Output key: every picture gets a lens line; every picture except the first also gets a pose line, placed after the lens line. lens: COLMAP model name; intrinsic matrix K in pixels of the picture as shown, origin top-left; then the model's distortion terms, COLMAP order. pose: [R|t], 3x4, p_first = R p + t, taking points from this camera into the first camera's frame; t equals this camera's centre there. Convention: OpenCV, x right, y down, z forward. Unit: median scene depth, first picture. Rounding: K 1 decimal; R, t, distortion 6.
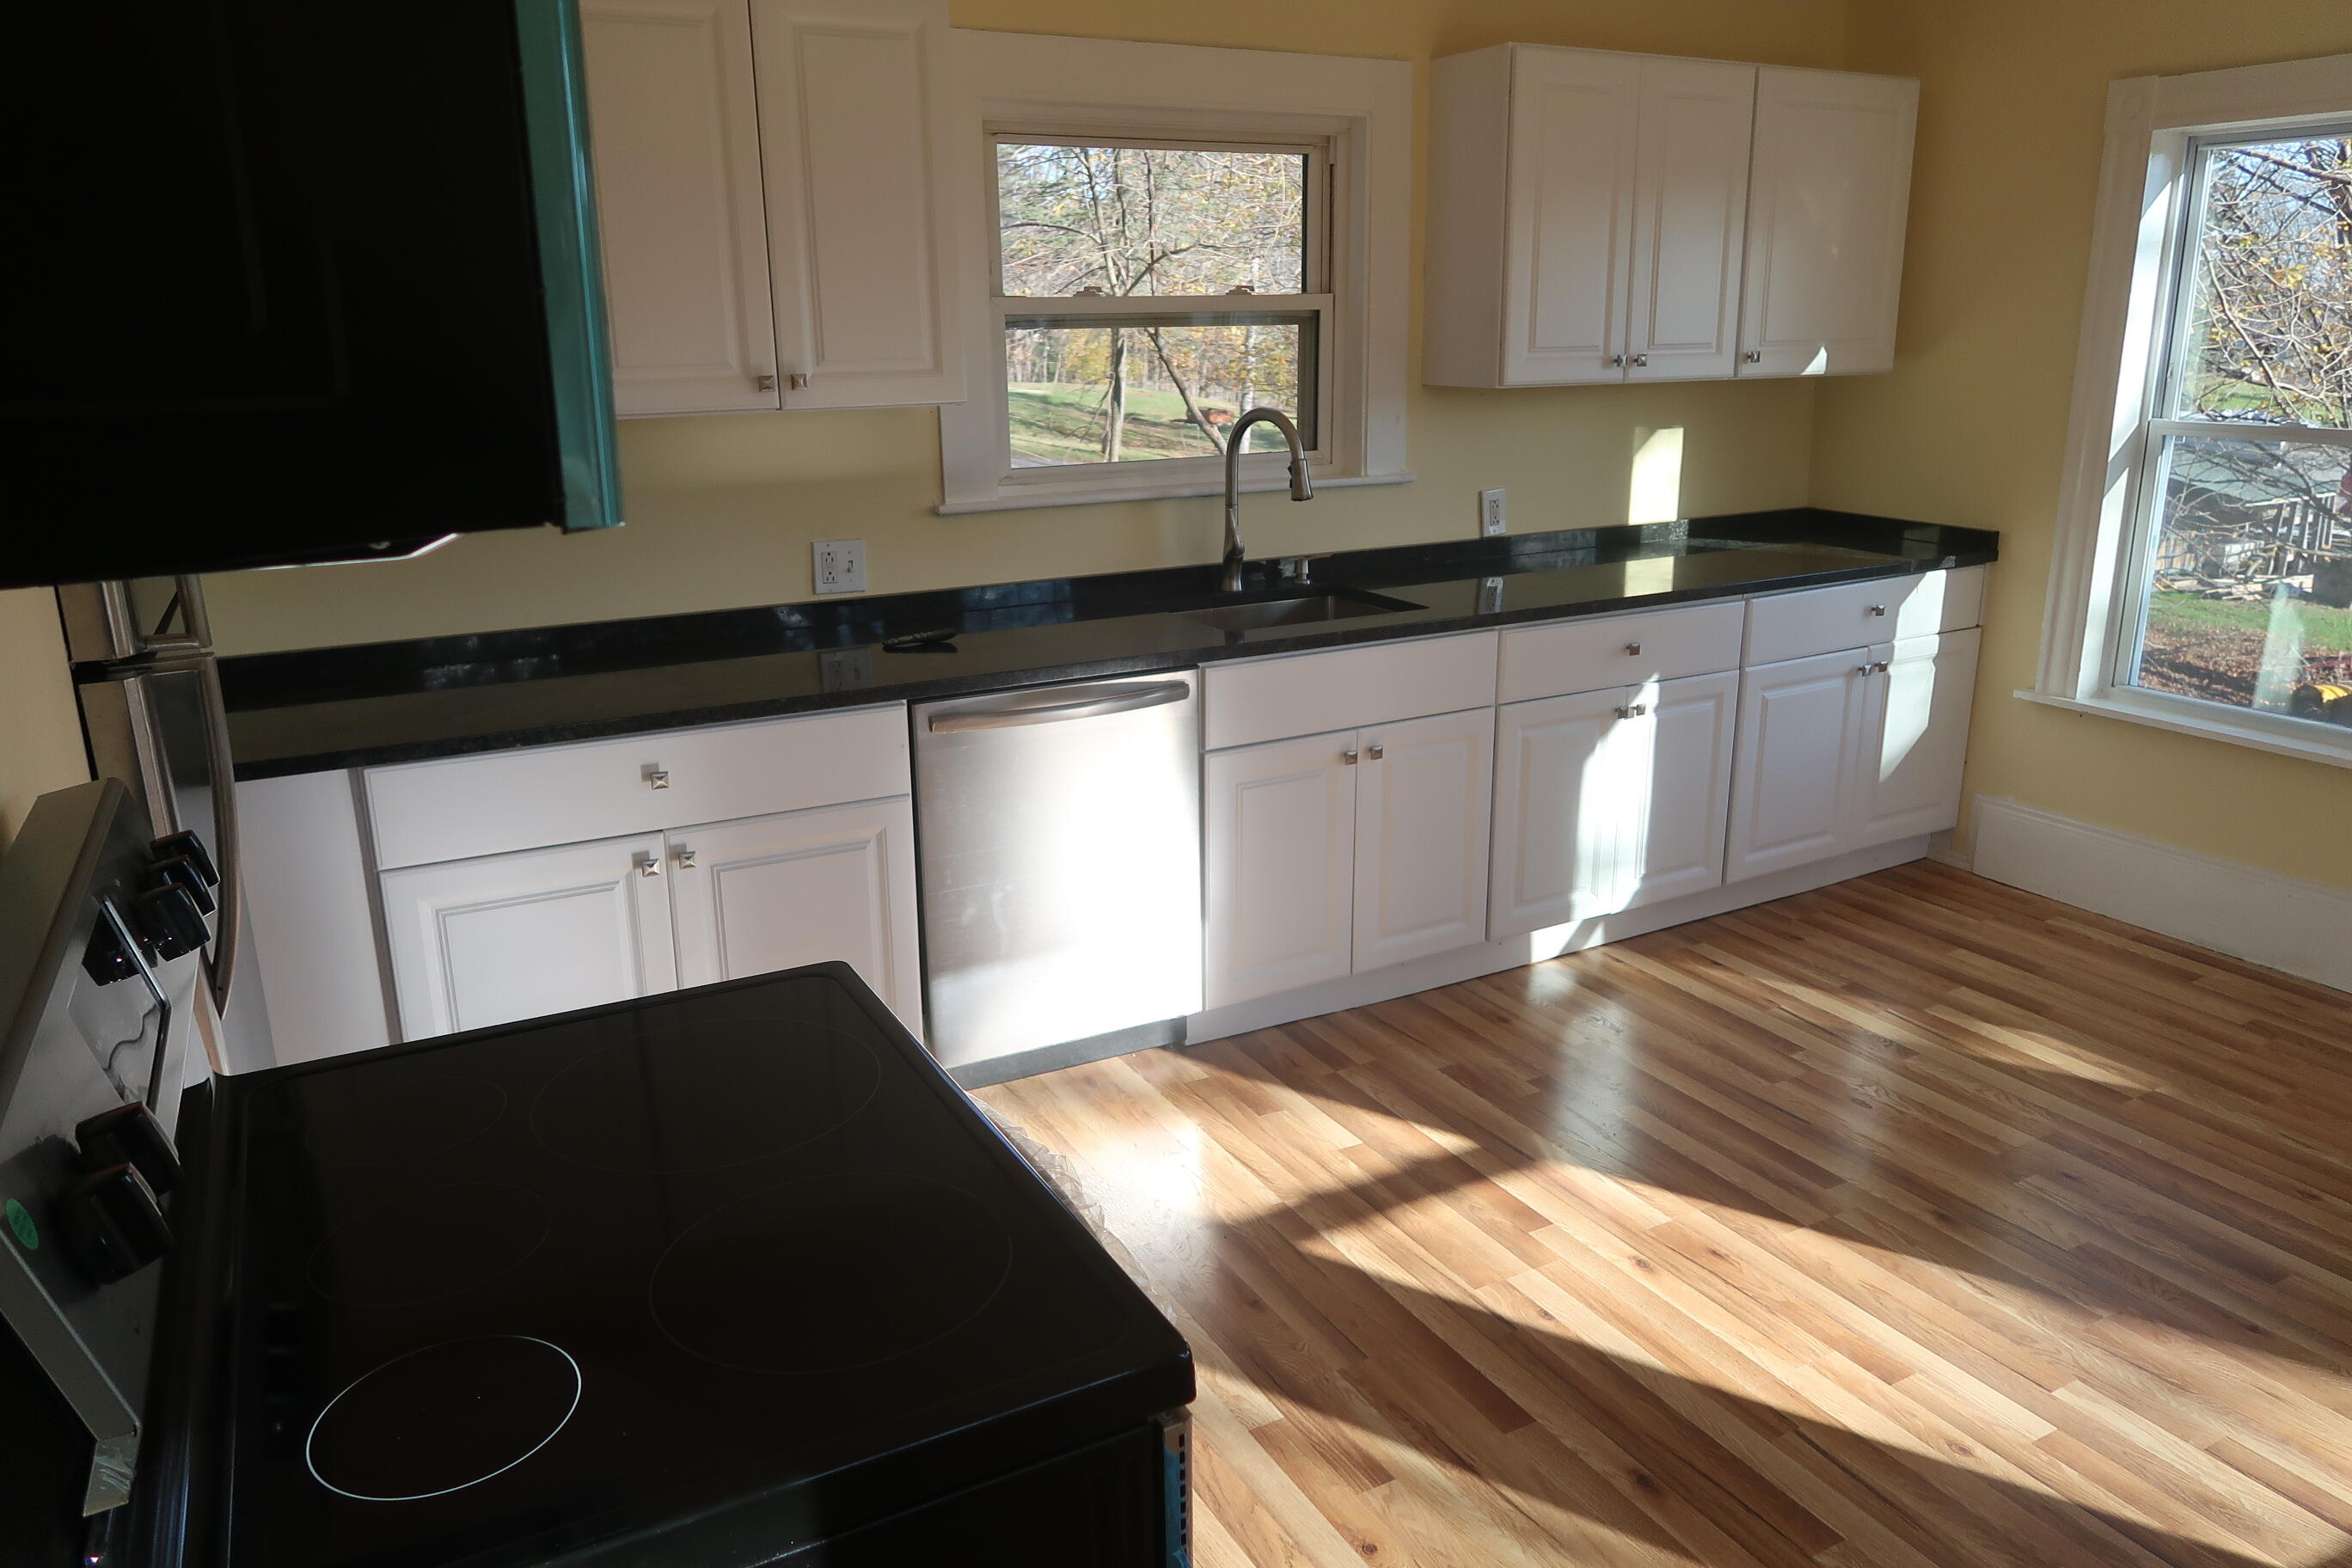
lens RADIAL K [[1647.5, 0, 1176.0], [0, 1647.5, 784.0], [0, 0, 1]] dist [-0.010081, -0.001142]
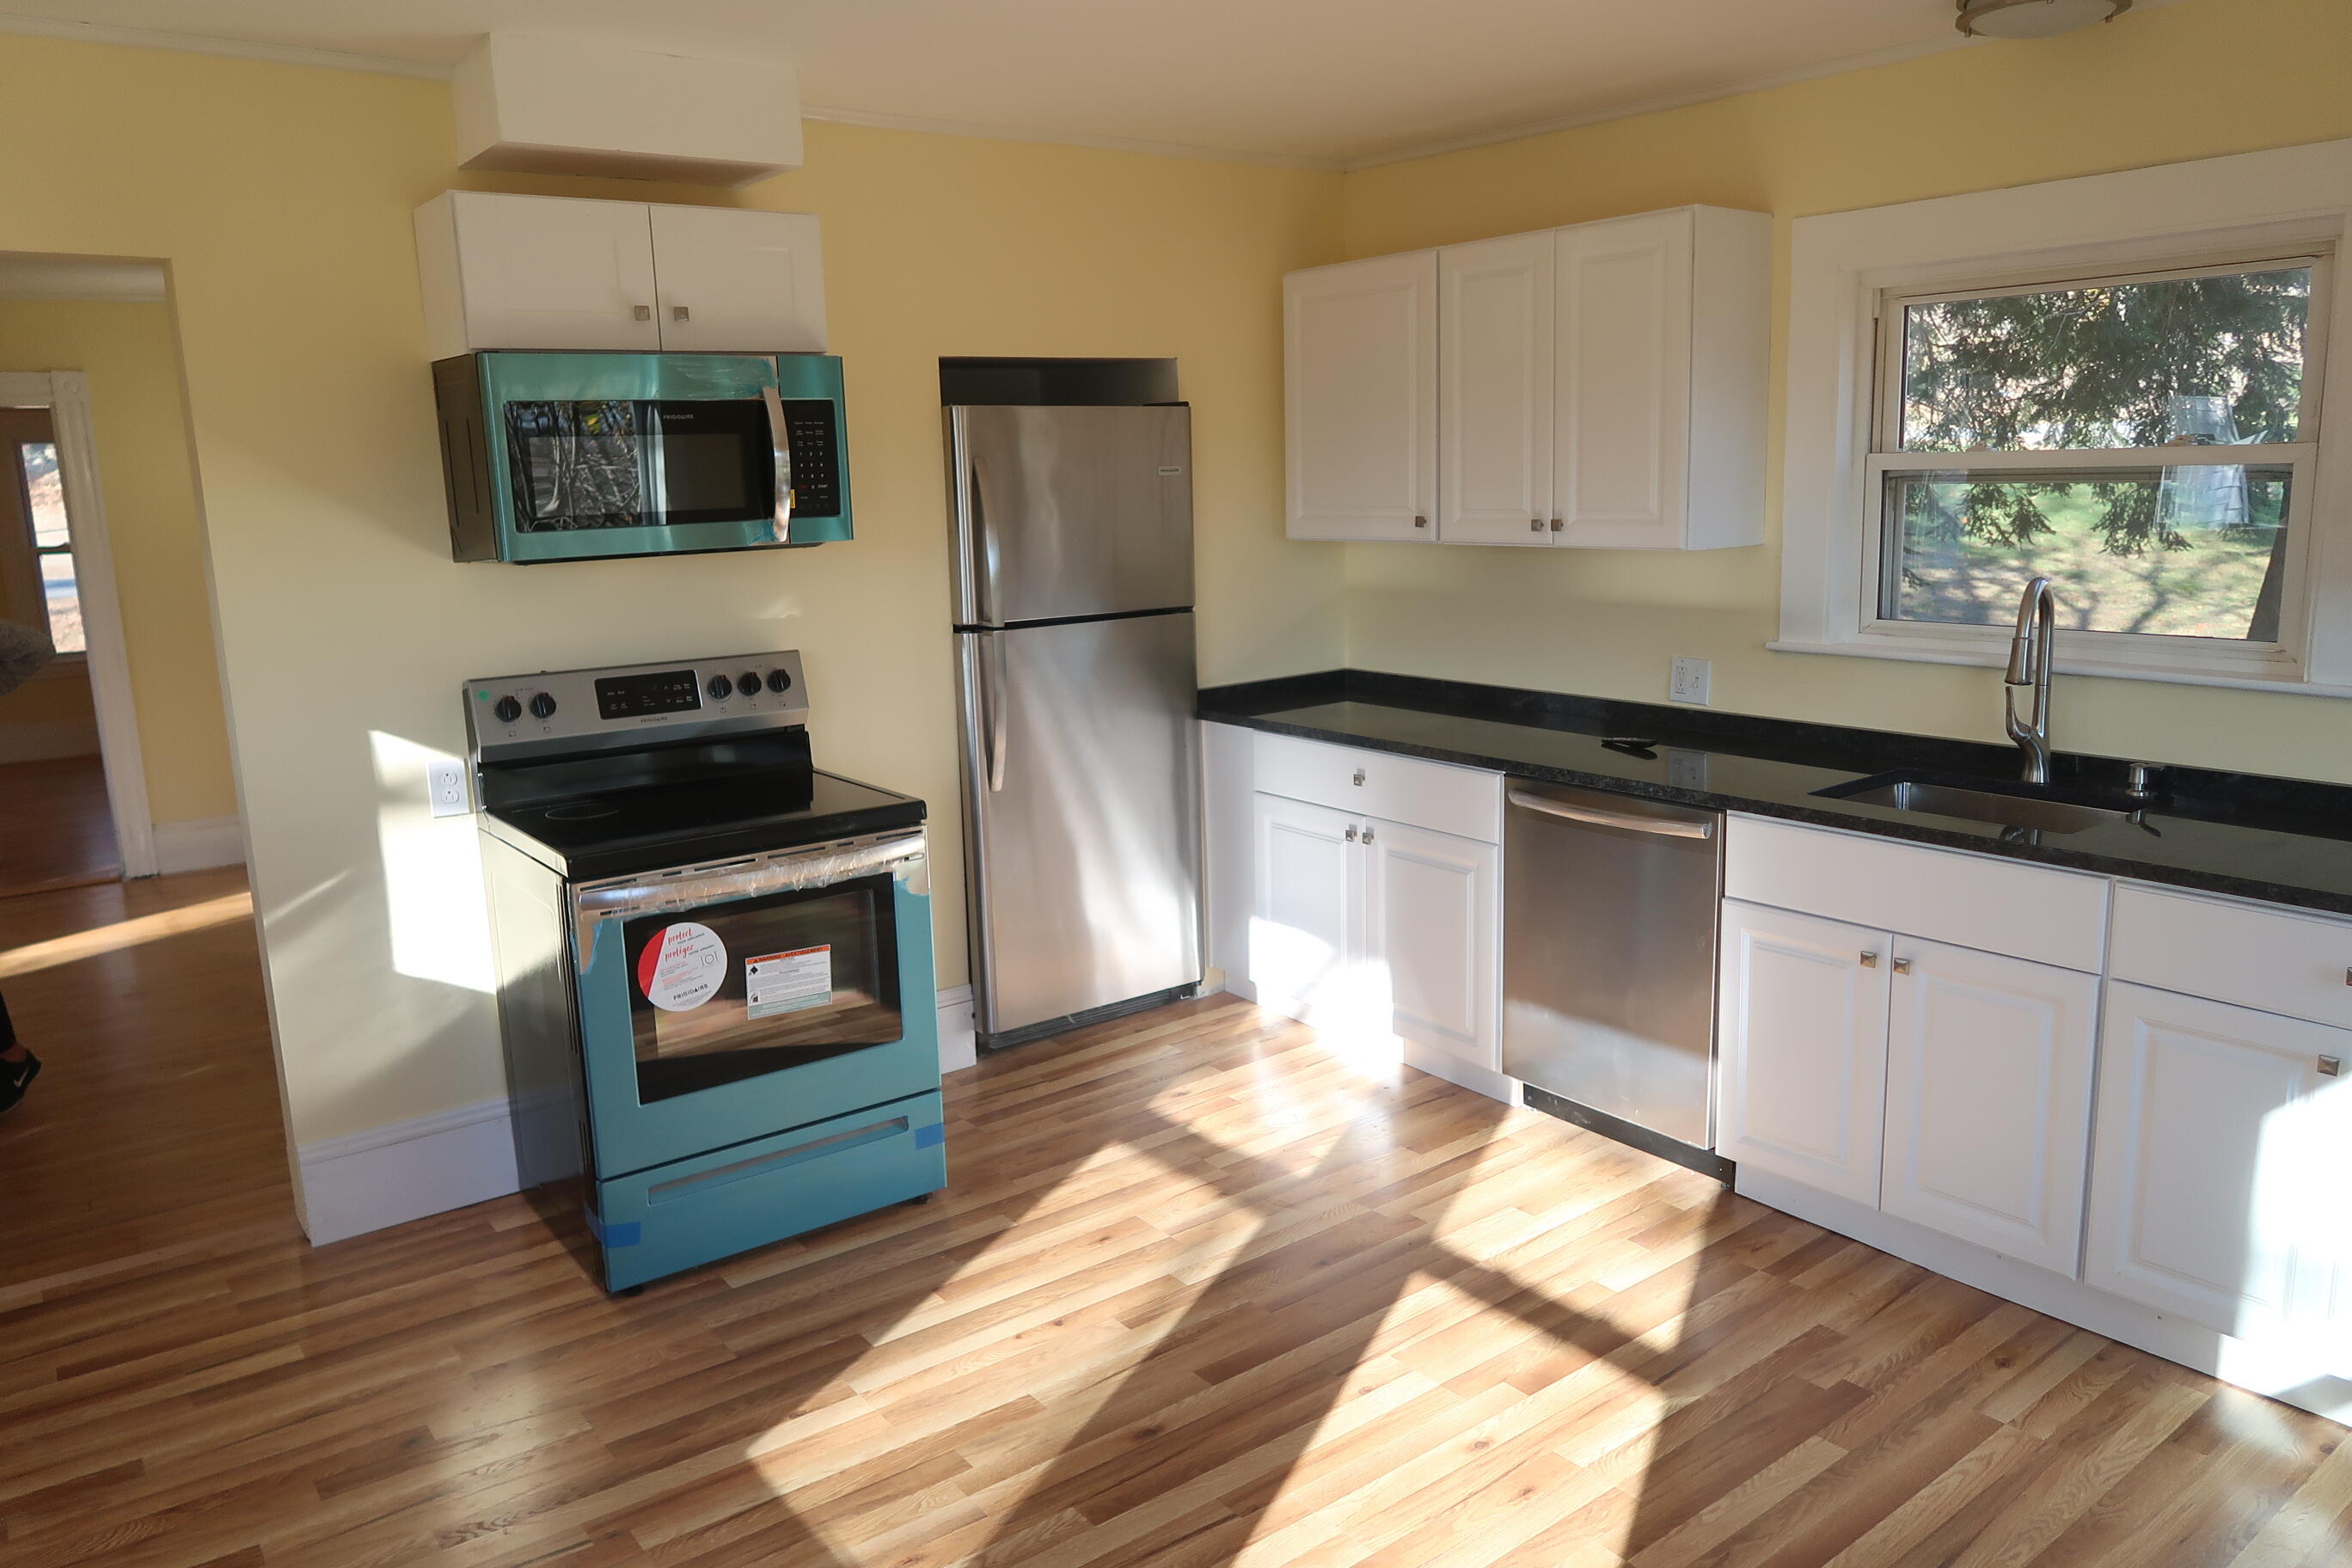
lens RADIAL K [[1613.6, 0, 1176.0], [0, 1613.6, 784.0], [0, 0, 1]] dist [0.045013, 0.000249]
pose [[0.166370, 0.197821, -0.966016, 0.998932], [-0.251862, 0.955699, 0.152332, -0.167085], [0.953355, 0.217960, 0.208823, 0.483151]]
